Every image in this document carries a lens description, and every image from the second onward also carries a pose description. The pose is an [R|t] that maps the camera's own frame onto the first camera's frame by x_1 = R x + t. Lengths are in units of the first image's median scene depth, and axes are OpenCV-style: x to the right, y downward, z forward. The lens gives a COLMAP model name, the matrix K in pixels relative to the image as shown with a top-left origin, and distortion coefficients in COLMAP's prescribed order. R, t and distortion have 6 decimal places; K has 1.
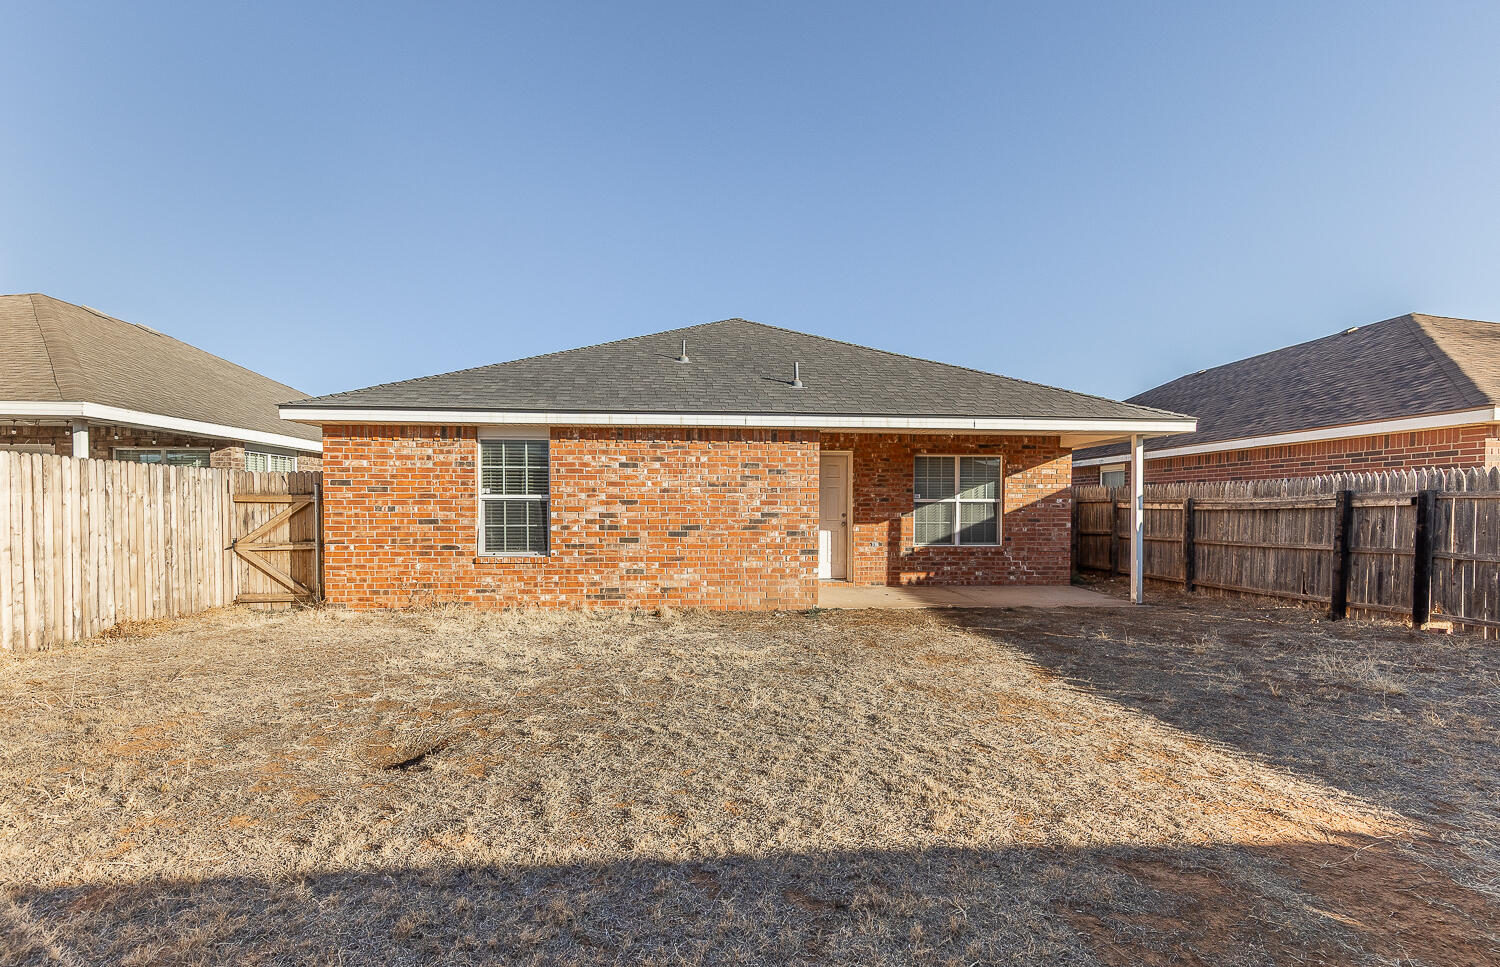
lens RADIAL K [[795.5, 0, 754.3], [0, 795.5, 477.9], [0, 0, 1]] dist [0.008085, 0.000447]
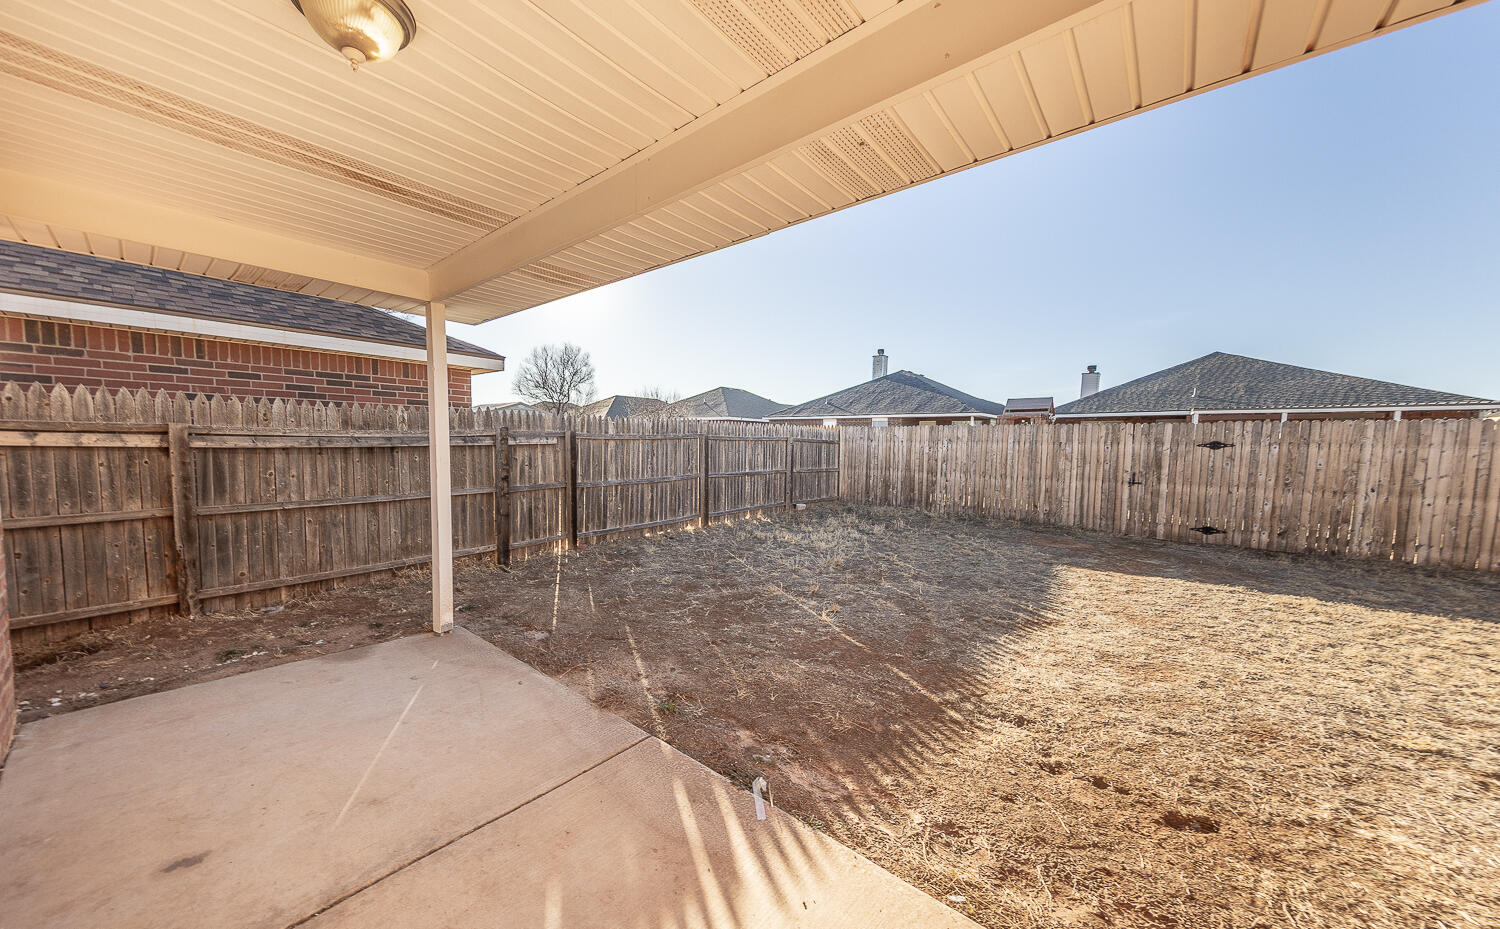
lens RADIAL K [[501.5, 0, 750.7], [0, 501.5, 475.3], [0, 0, 1]] dist [0.001029, 0.000060]
pose [[-0.694754, -0.061488, 0.716614, 0.104204], [-0.048527, 0.998076, 0.038592, 0.029703], [-0.717609, -0.007963, -0.696401, 1.028504]]
